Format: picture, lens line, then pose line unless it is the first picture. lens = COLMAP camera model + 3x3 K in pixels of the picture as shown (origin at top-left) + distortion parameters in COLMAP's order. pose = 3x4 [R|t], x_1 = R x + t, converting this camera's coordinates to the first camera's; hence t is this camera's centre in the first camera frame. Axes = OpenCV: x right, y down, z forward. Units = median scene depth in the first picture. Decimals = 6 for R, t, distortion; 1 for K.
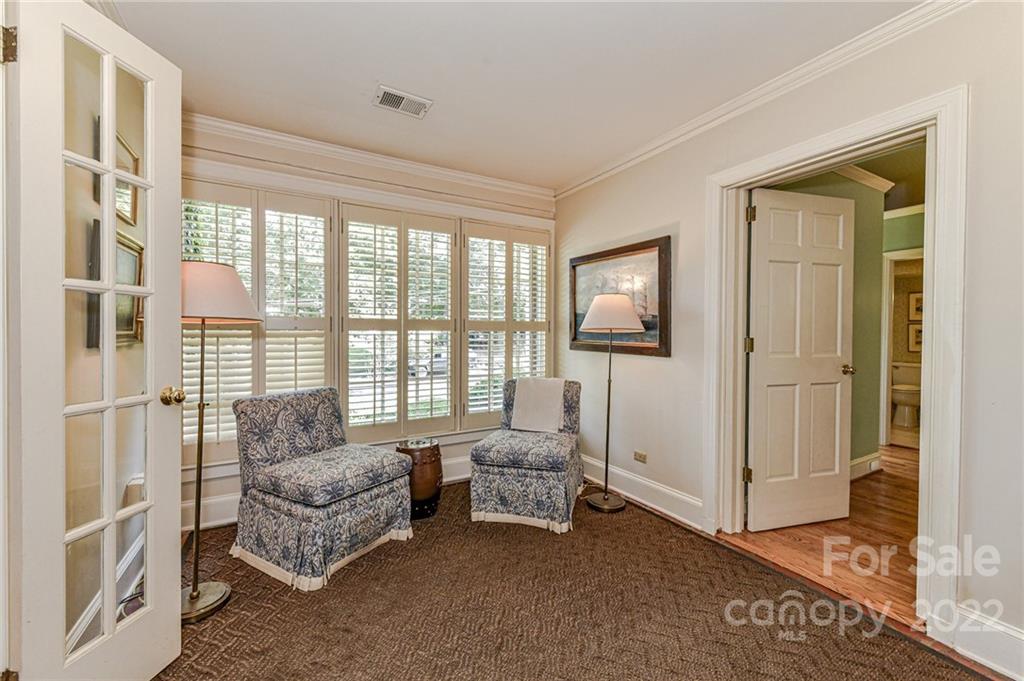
lens RADIAL K [[391.2, 0, 509.0], [0, 391.2, 335.1], [0, 0, 1]] dist [0.000277, -0.000184]
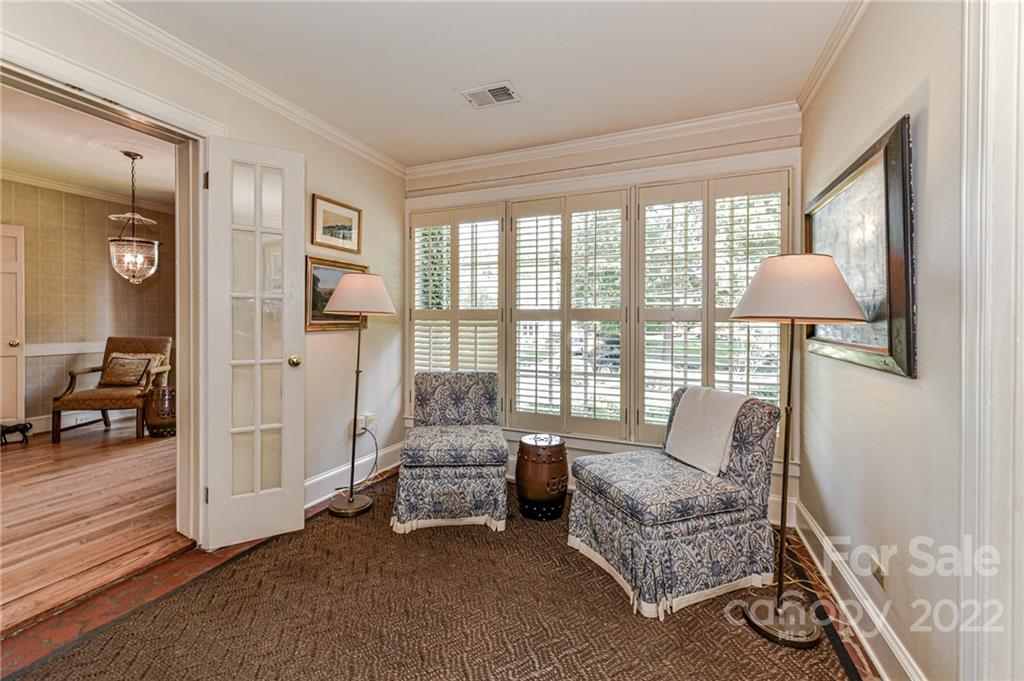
lens RADIAL K [[406.8, 0, 507.2], [0, 406.8, 318.1], [0, 0, 1]] dist [0.002223, -0.000114]
pose [[0.616178, -0.004772, -0.787593, 0.476334], [-0.008286, 0.999887, -0.012541, -0.004964], [0.787564, 0.014253, 0.616069, 0.311095]]
